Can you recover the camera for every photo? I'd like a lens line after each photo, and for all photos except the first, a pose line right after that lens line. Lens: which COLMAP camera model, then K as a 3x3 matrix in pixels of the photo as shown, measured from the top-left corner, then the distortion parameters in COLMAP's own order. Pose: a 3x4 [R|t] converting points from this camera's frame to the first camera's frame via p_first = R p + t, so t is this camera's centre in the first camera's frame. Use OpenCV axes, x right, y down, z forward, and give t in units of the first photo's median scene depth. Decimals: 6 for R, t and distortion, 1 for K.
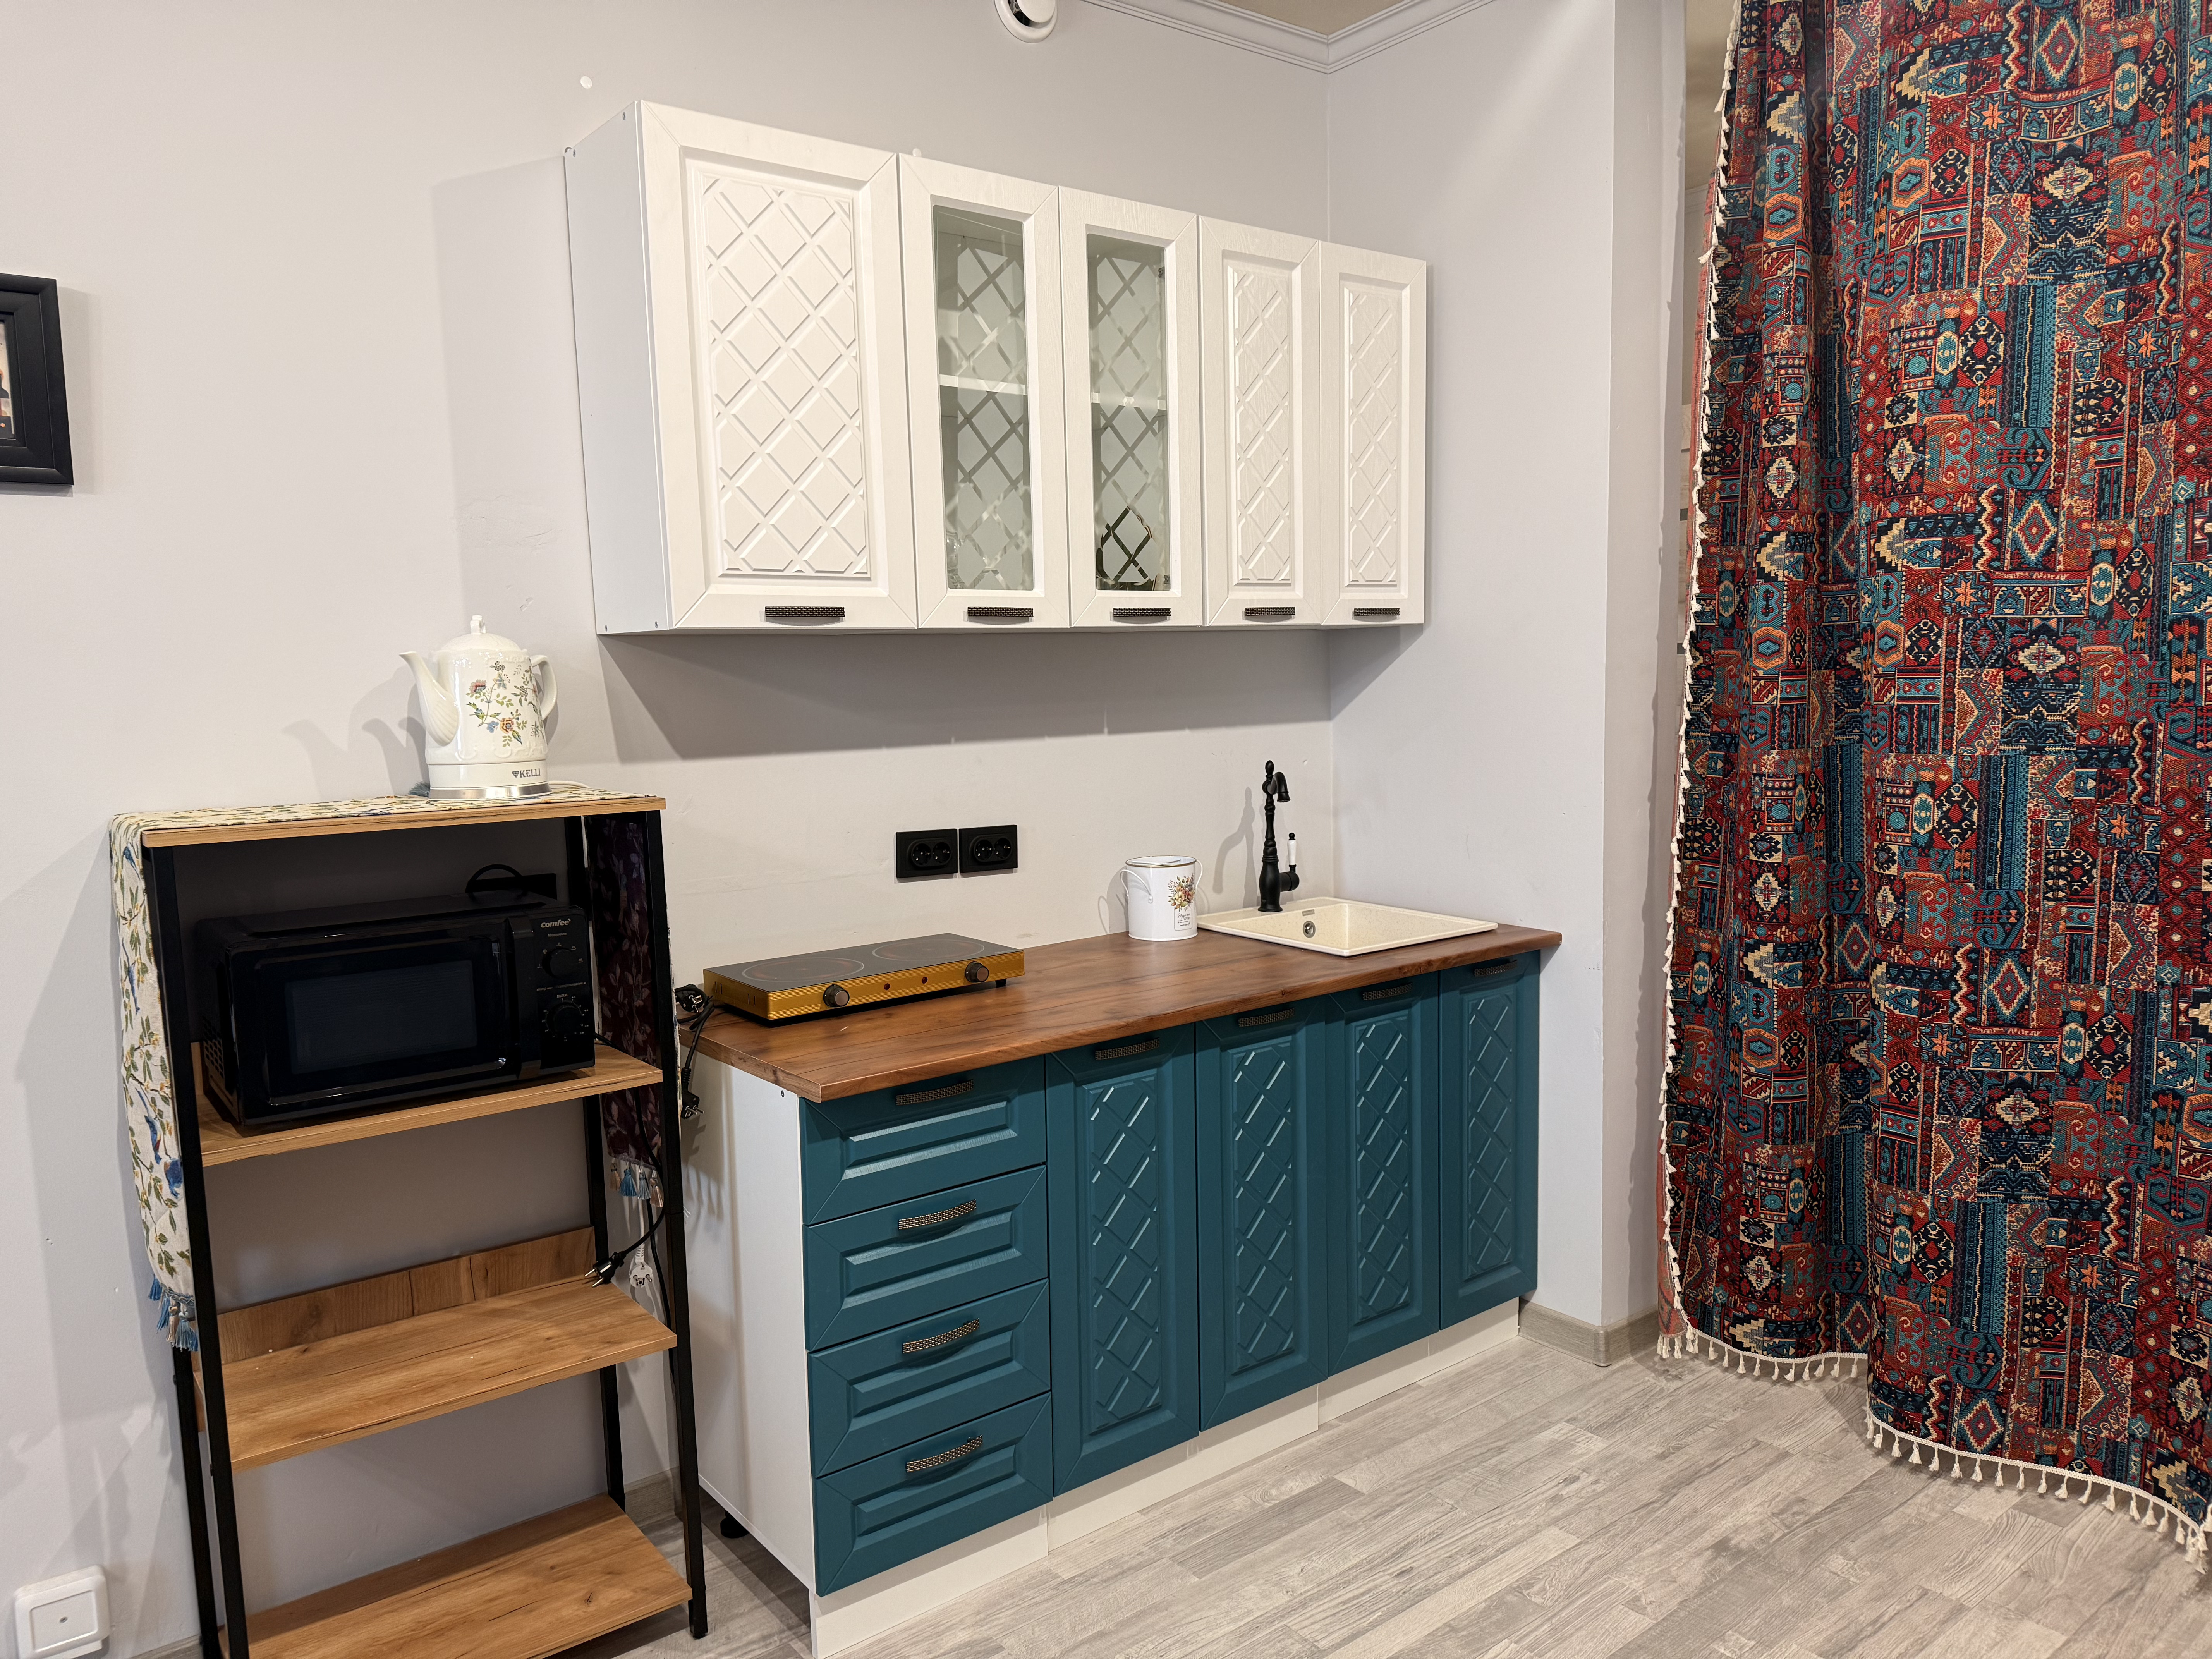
lens RADIAL K [[1534.0, 0, 1112.2], [0, 1534.0, 840.3], [0, 0, 1]] dist [0.042931, -0.043745]
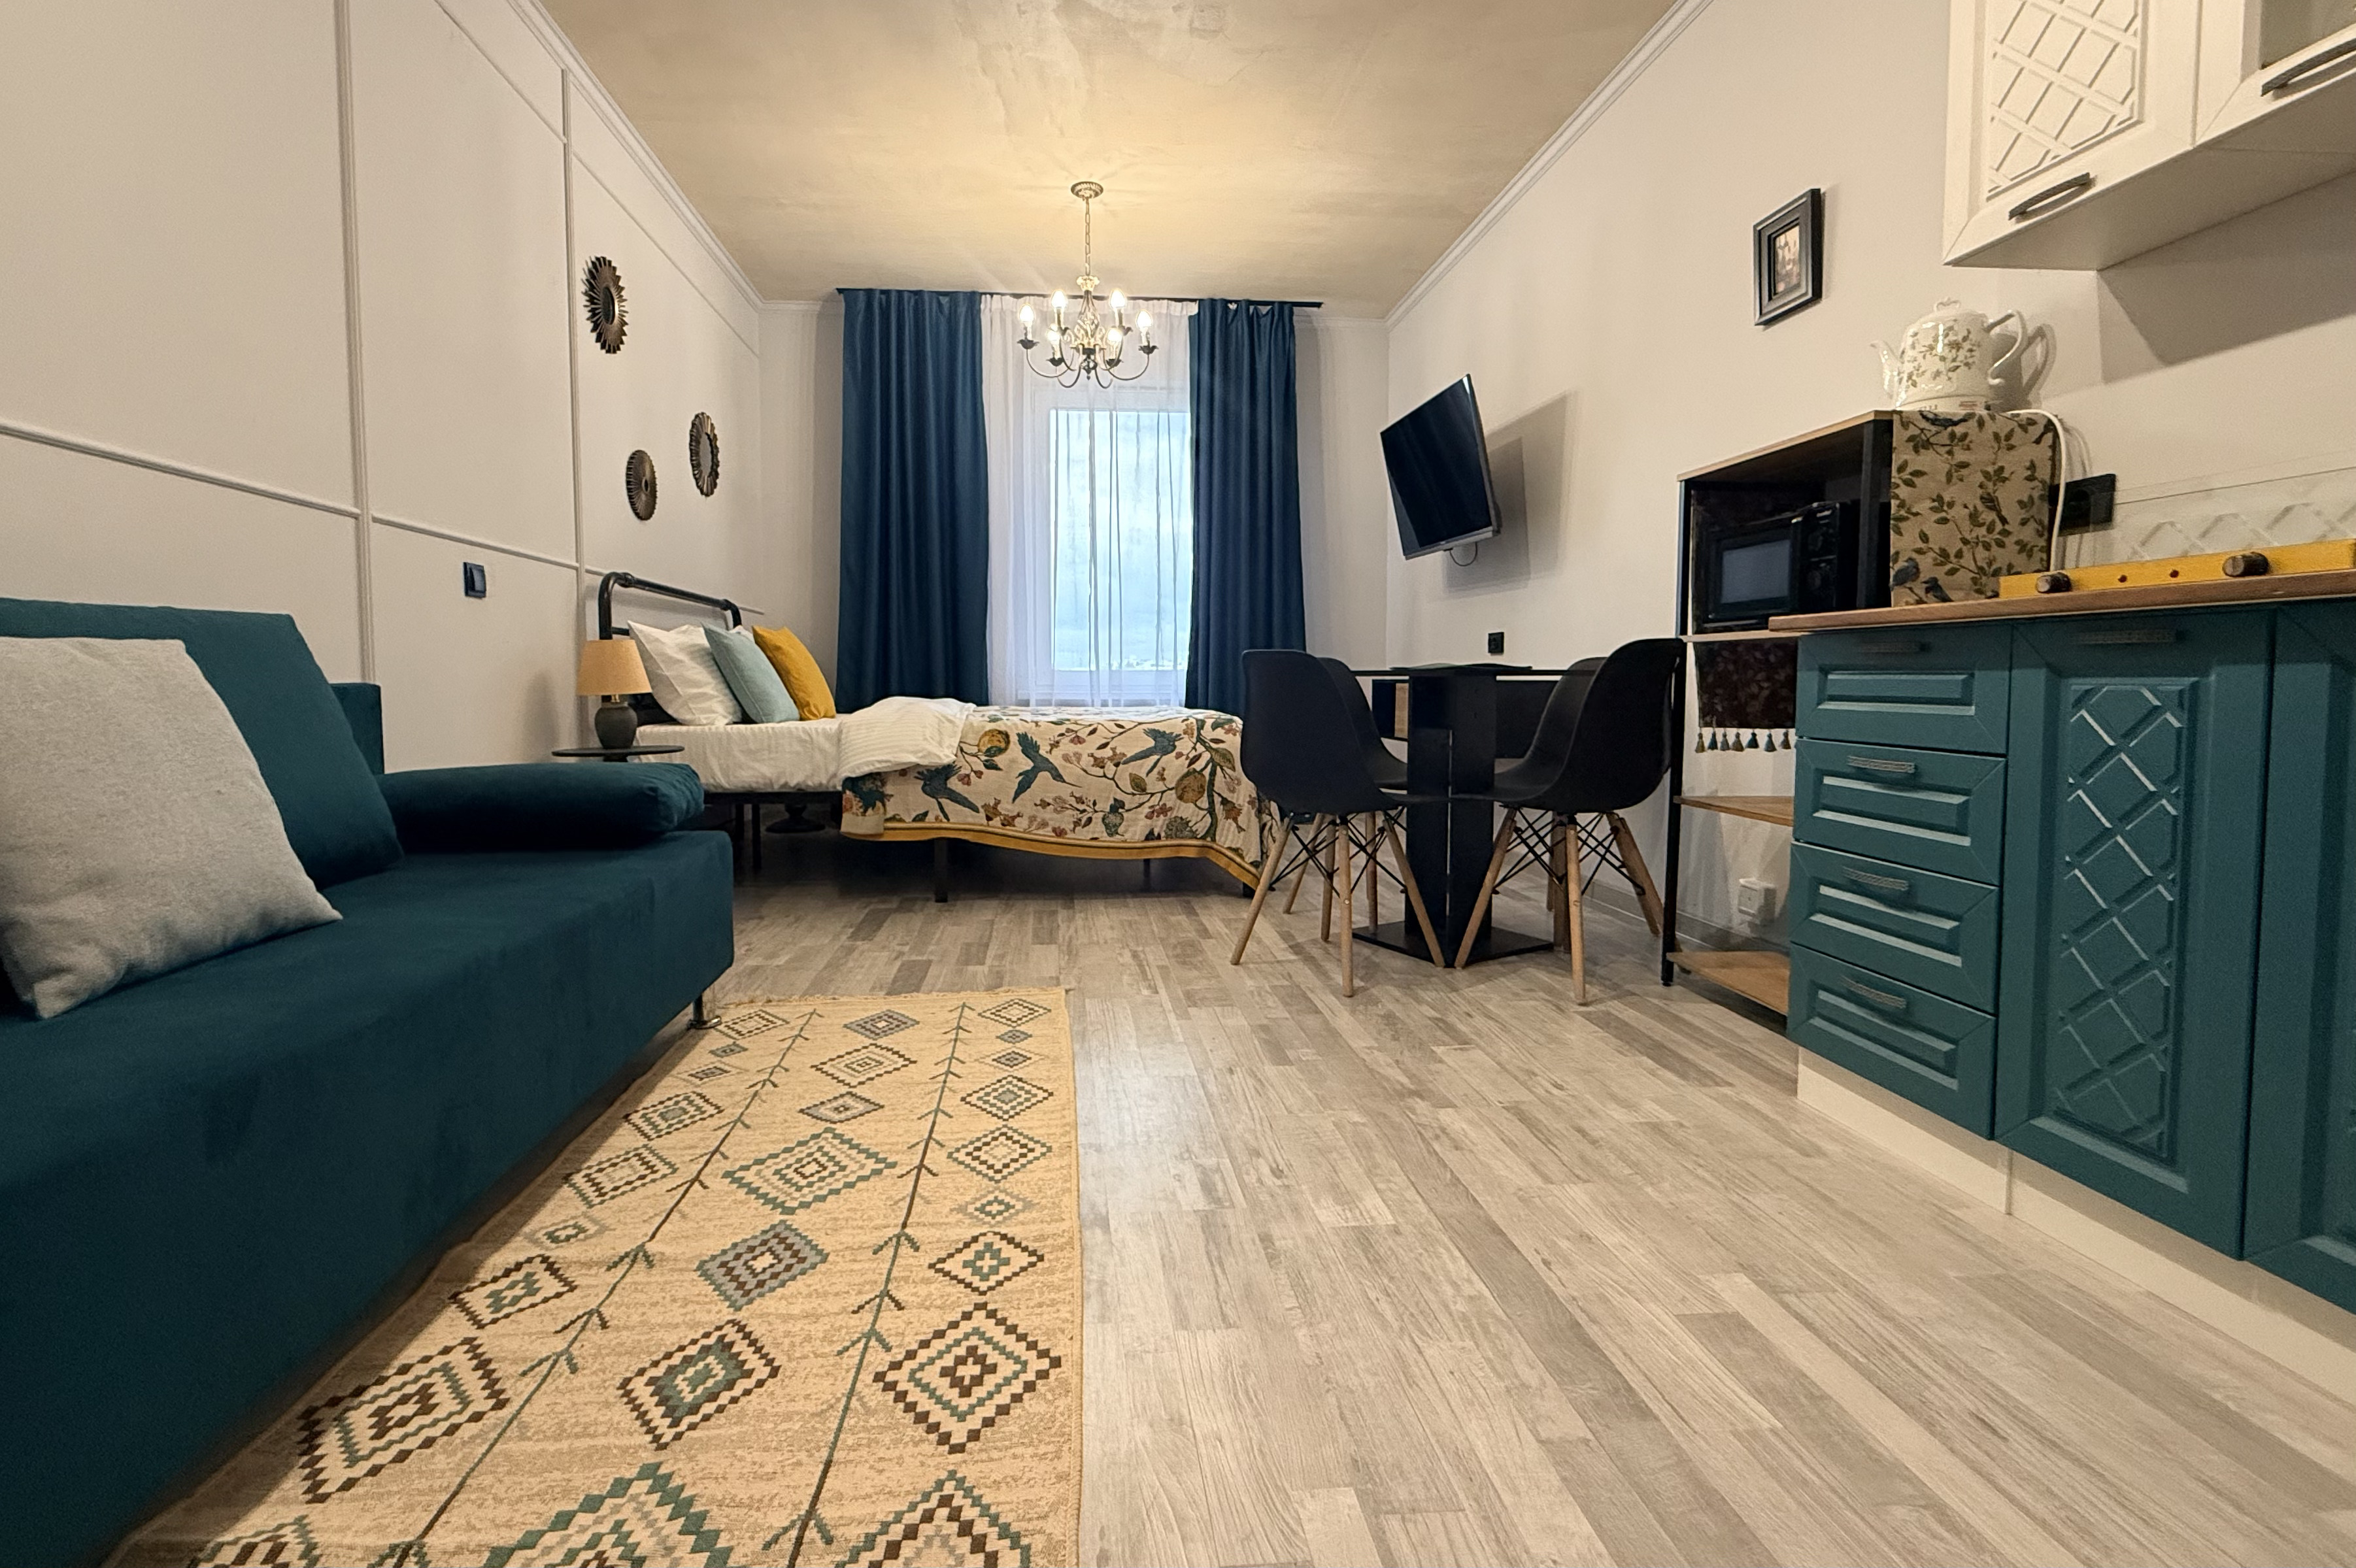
lens RADIAL K [[1053.1, 0, 1146.0], [0, 1053.1, 735.6], [0, 0, 1]] dist [0.000266, -0.000296]
pose [[-0.542327, 0.069608, -0.837279, 0.681106], [-0.077575, 0.988156, 0.132398, 0.147444], [0.836578, 0.136755, -0.530504, 0.842349]]
